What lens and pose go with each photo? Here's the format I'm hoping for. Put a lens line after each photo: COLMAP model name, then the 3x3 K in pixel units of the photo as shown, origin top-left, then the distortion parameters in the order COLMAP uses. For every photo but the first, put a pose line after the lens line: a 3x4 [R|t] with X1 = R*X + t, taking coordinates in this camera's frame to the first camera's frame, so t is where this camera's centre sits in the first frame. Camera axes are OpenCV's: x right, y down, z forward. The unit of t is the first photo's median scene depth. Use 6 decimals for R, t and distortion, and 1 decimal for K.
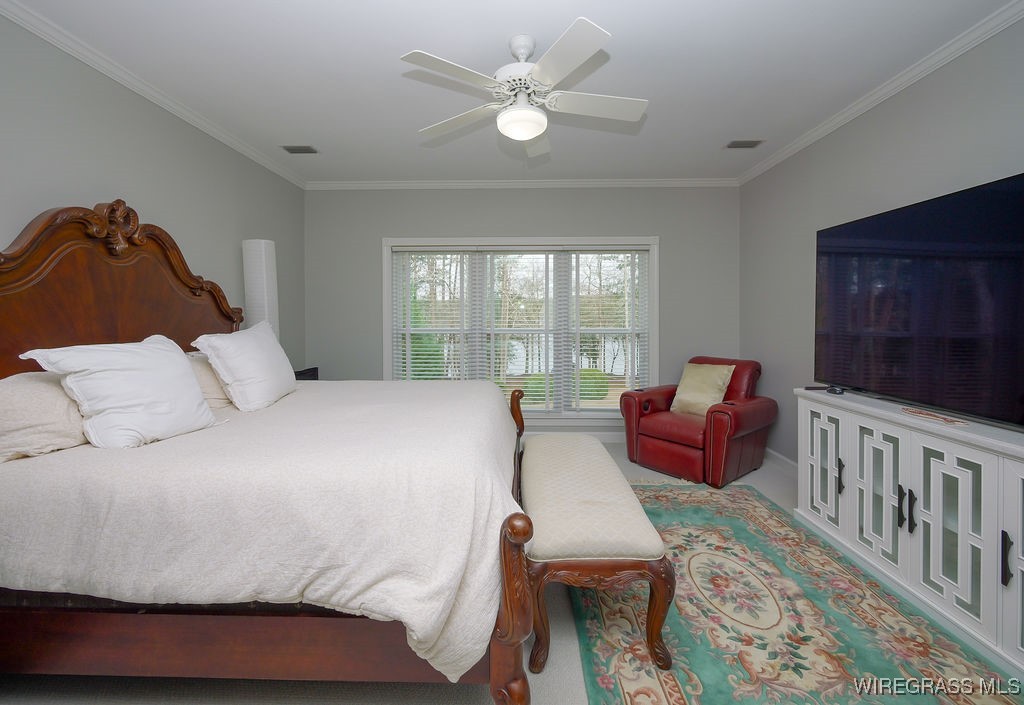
lens RADIAL K [[424.9, 0, 509.5], [0, 424.9, 321.7], [0, 0, 1]] dist [-0.010101, 0.000410]
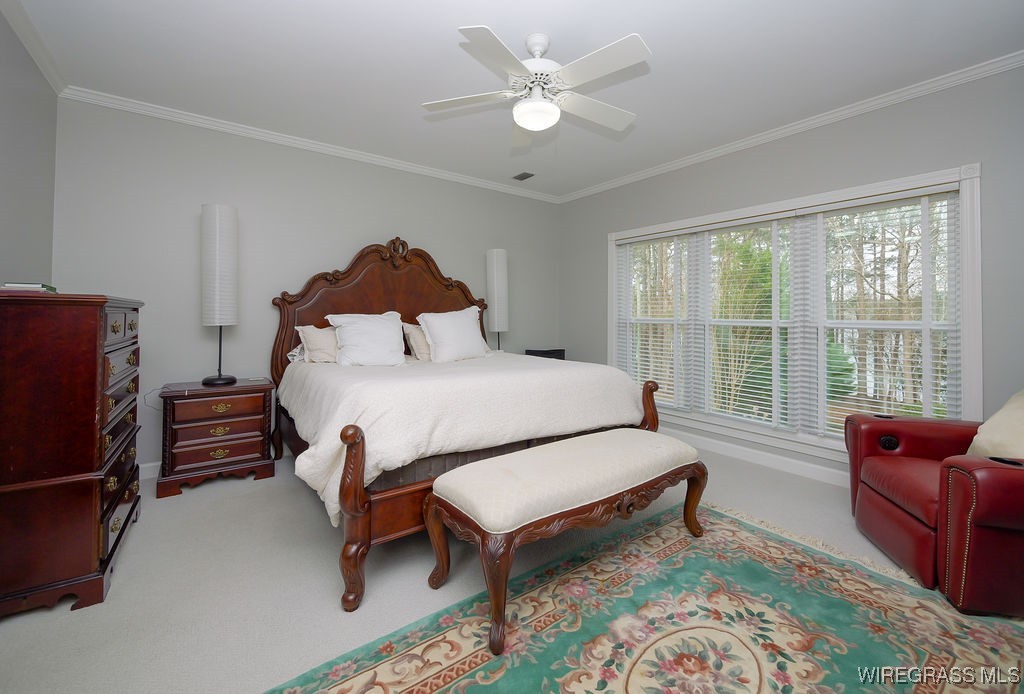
lens RADIAL K [[424.9, 0, 512.7], [0, 424.9, 309.8], [0, 0, 1]] dist [-0.006535, -0.000315]
pose [[0.611868, -0.003091, -0.790954, 0.757839], [-0.020802, 0.999584, -0.019998, 0.043056], [0.790686, 0.028689, 0.611549, 0.279300]]
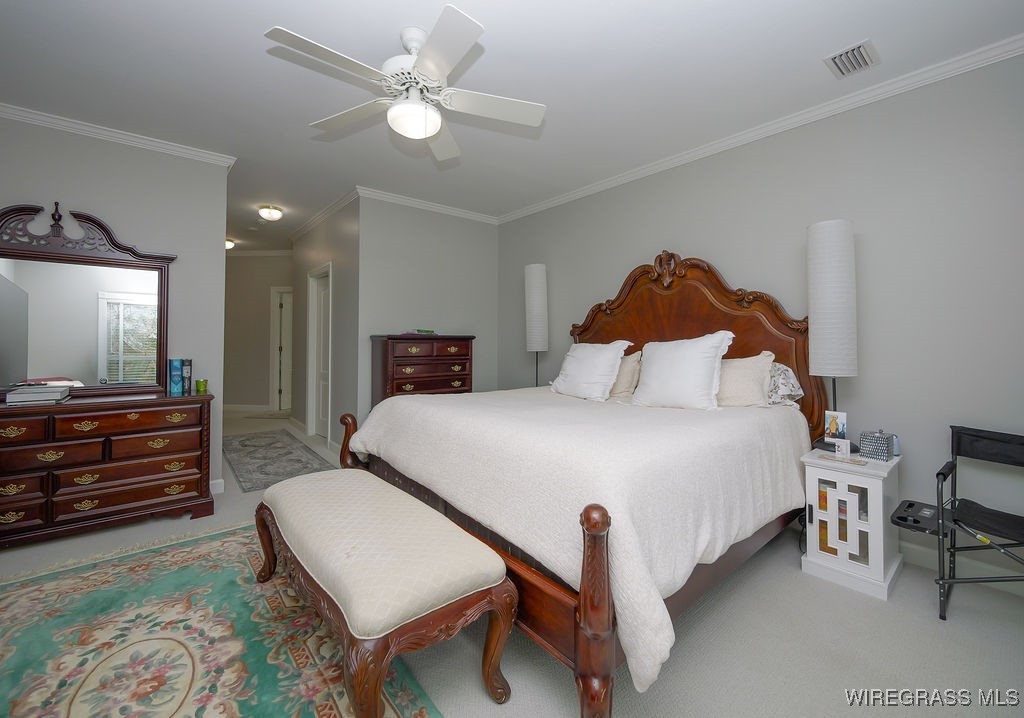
lens RADIAL K [[424.6, 0, 509.4], [0, 424.6, 329.1], [0, 0, 1]] dist [-0.008257, 0.000363]
pose [[-0.751984, -0.015652, -0.658996, 0.448177], [-0.010358, 0.999875, -0.011930, 0.010904], [0.659100, -0.002145, -0.752052, 1.681265]]
